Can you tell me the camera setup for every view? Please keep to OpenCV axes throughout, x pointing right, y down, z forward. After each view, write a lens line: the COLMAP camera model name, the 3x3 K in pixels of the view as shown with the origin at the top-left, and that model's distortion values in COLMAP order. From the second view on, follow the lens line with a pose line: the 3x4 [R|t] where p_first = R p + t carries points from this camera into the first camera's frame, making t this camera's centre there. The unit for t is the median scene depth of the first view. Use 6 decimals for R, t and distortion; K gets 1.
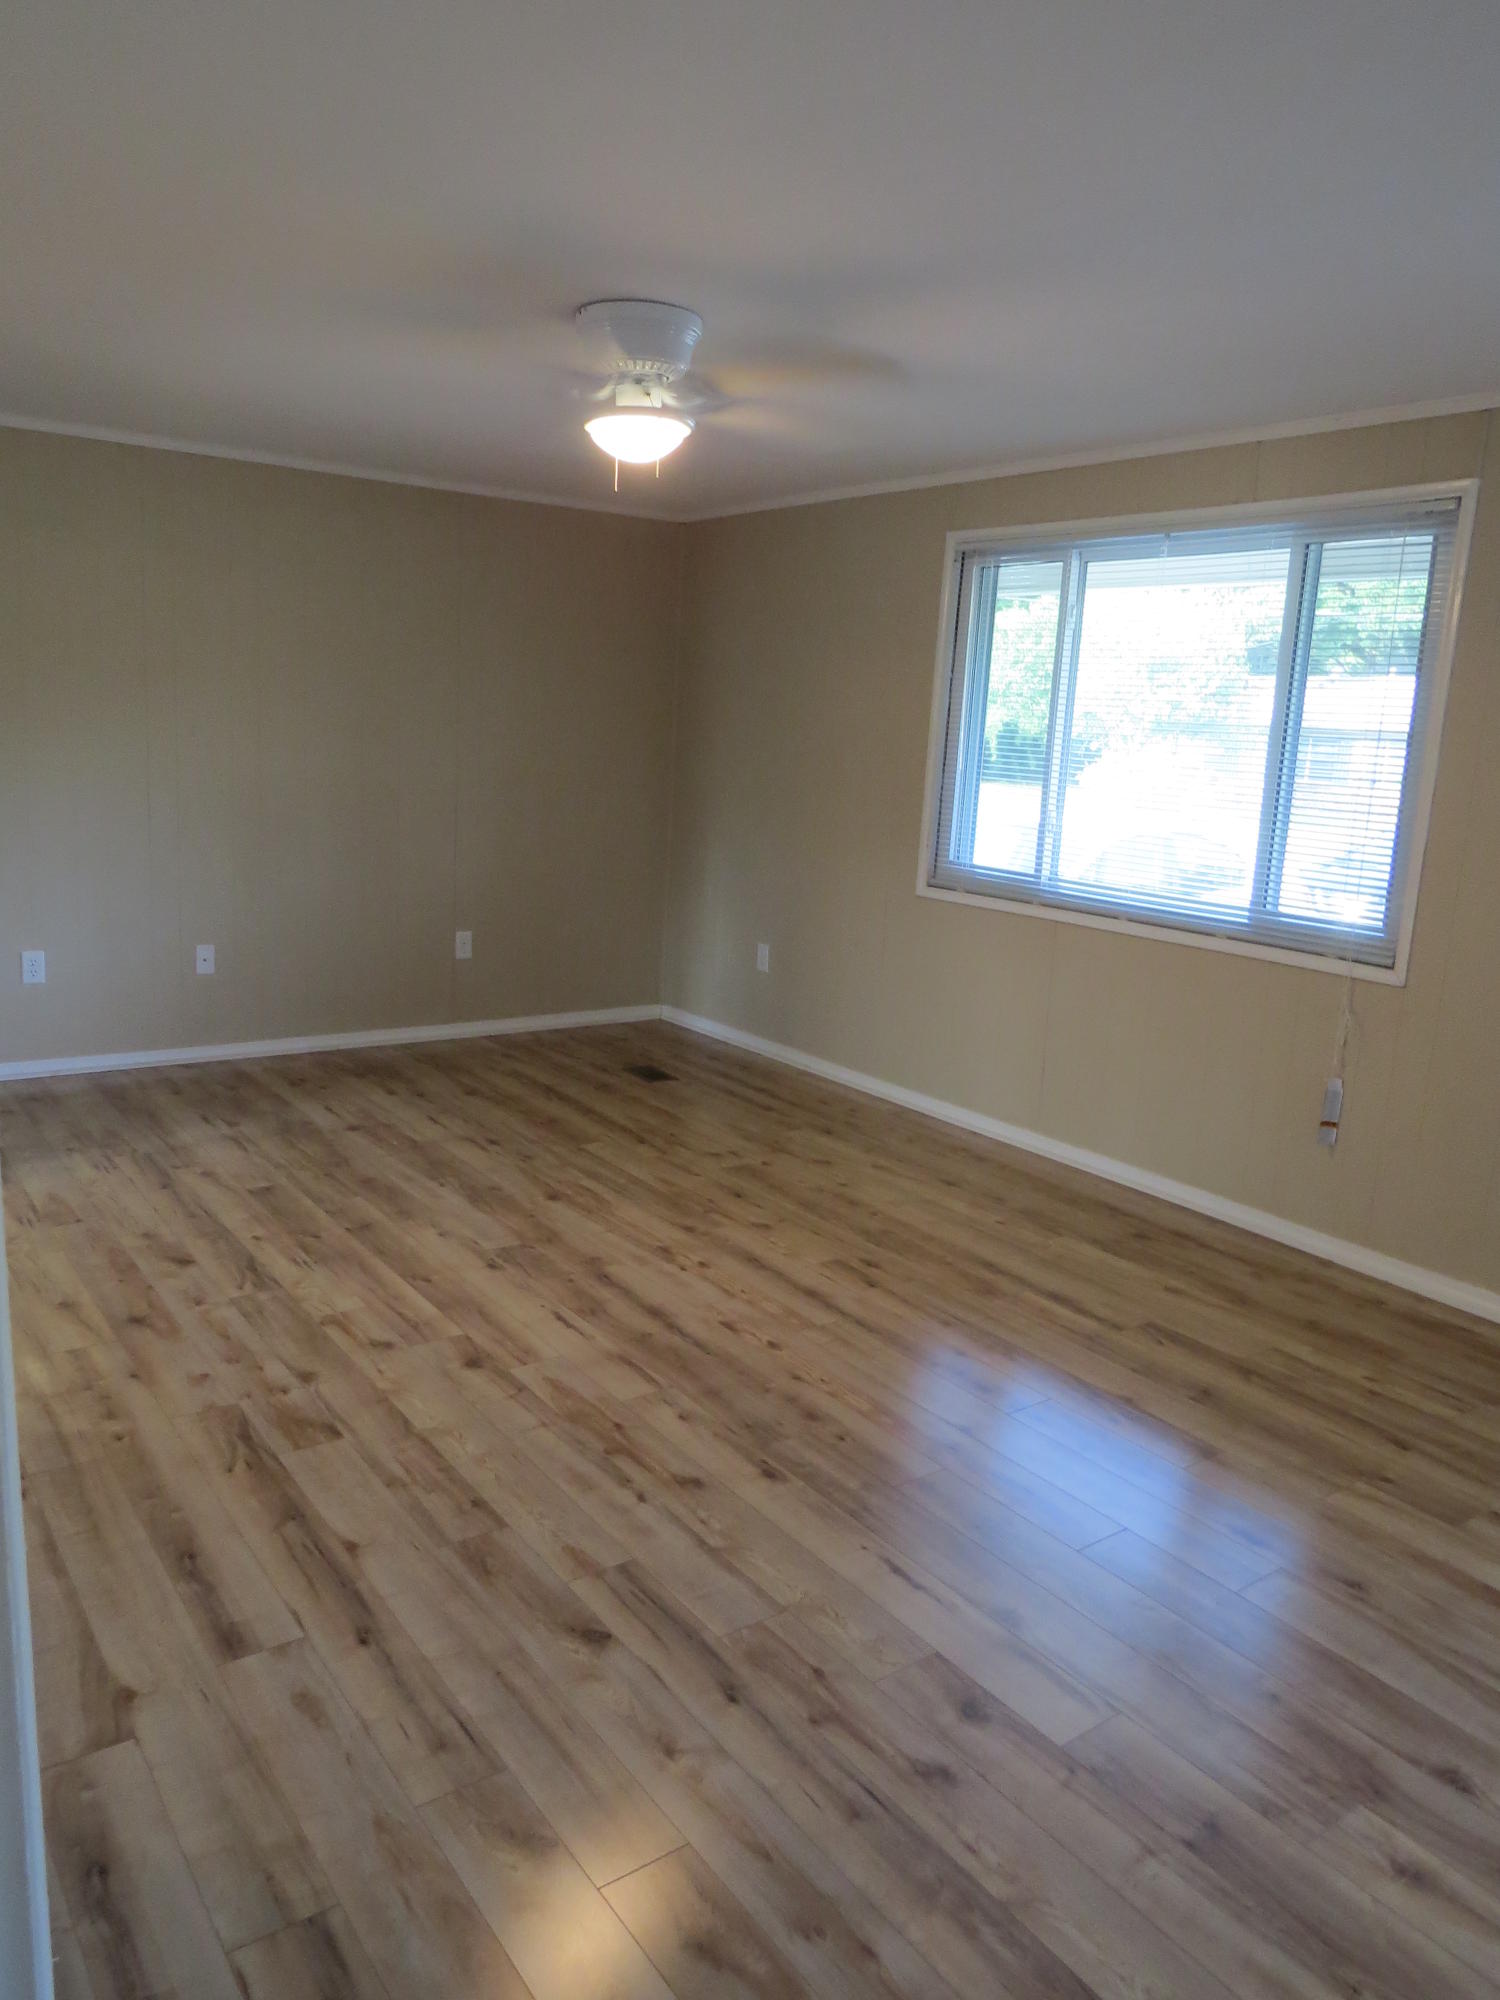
lens RADIAL K [[1416.1, 0, 753.0], [0, 1416.1, 1006.8], [0, 0, 1]] dist [-0.030444, 0.013289]
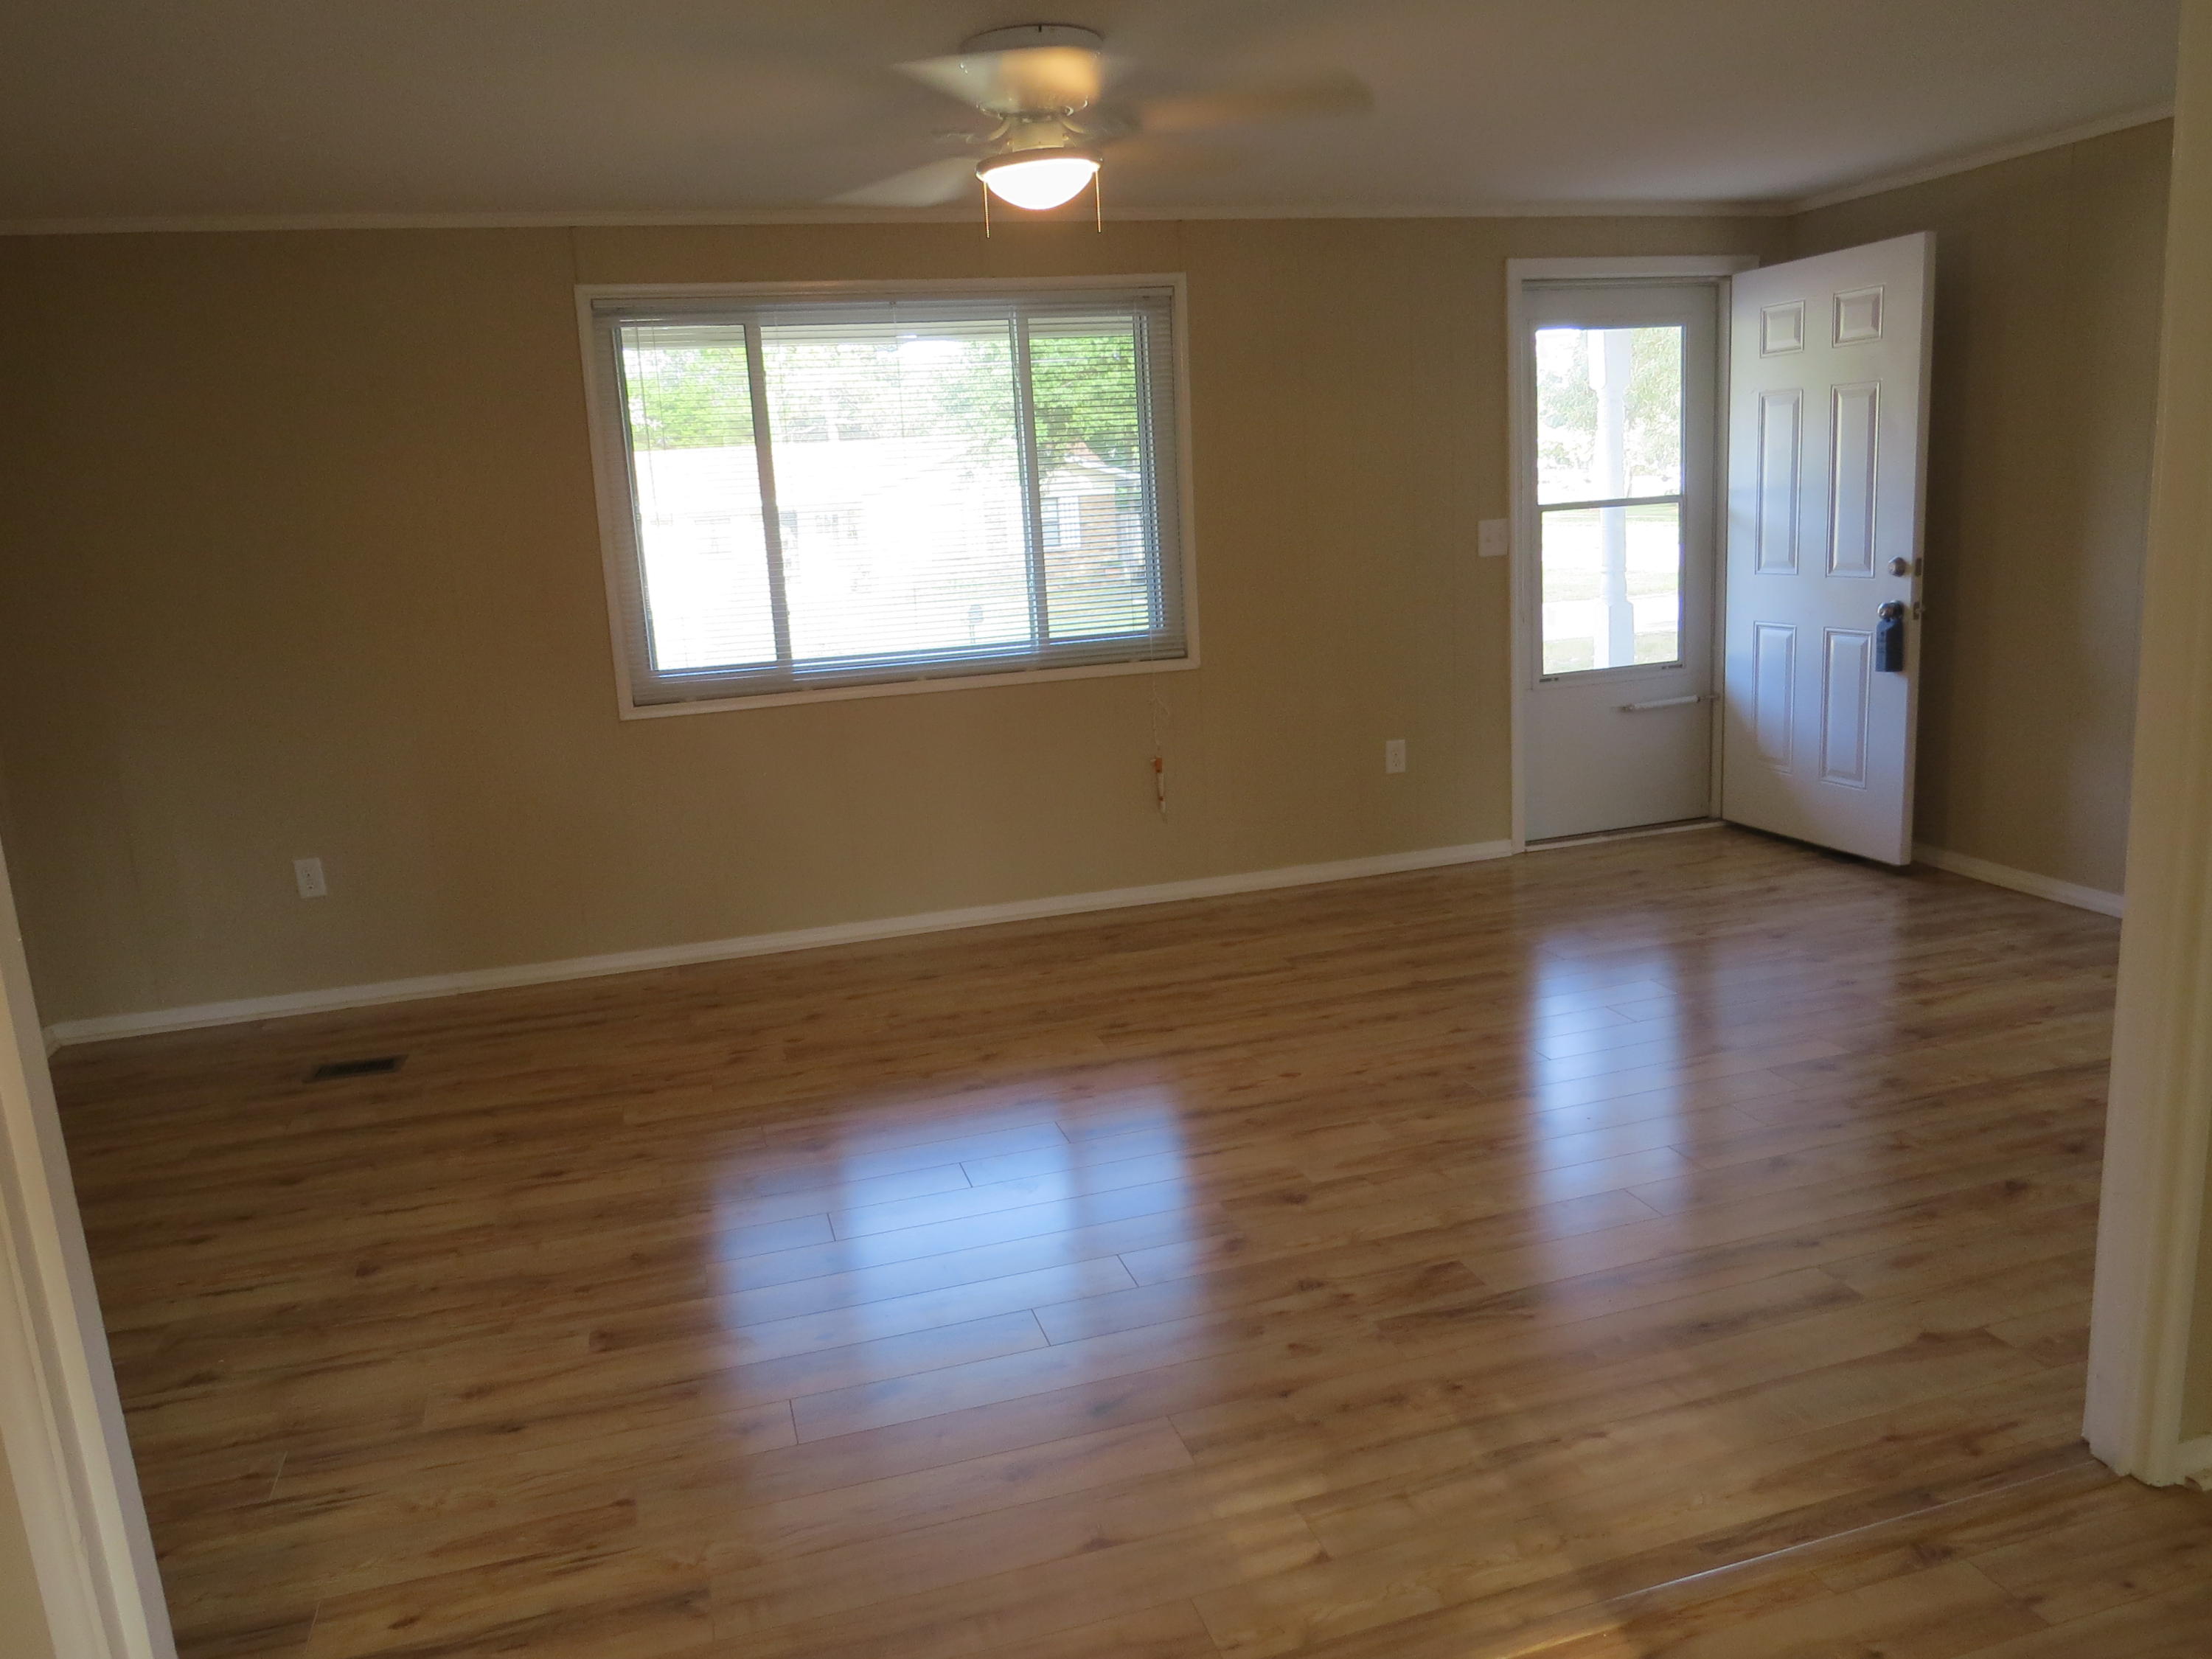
lens RADIAL K [[1566.2, 0, 1111.1], [0, 1566.2, 823.1], [0, 0, 1]] dist [-0.030444, 0.013289]
pose [[0.325820, -0.258631, 0.909369, -0.804584], [0.255951, 0.950067, 0.178501, -0.139723], [-0.910127, 0.174595, 0.375747, 0.503303]]
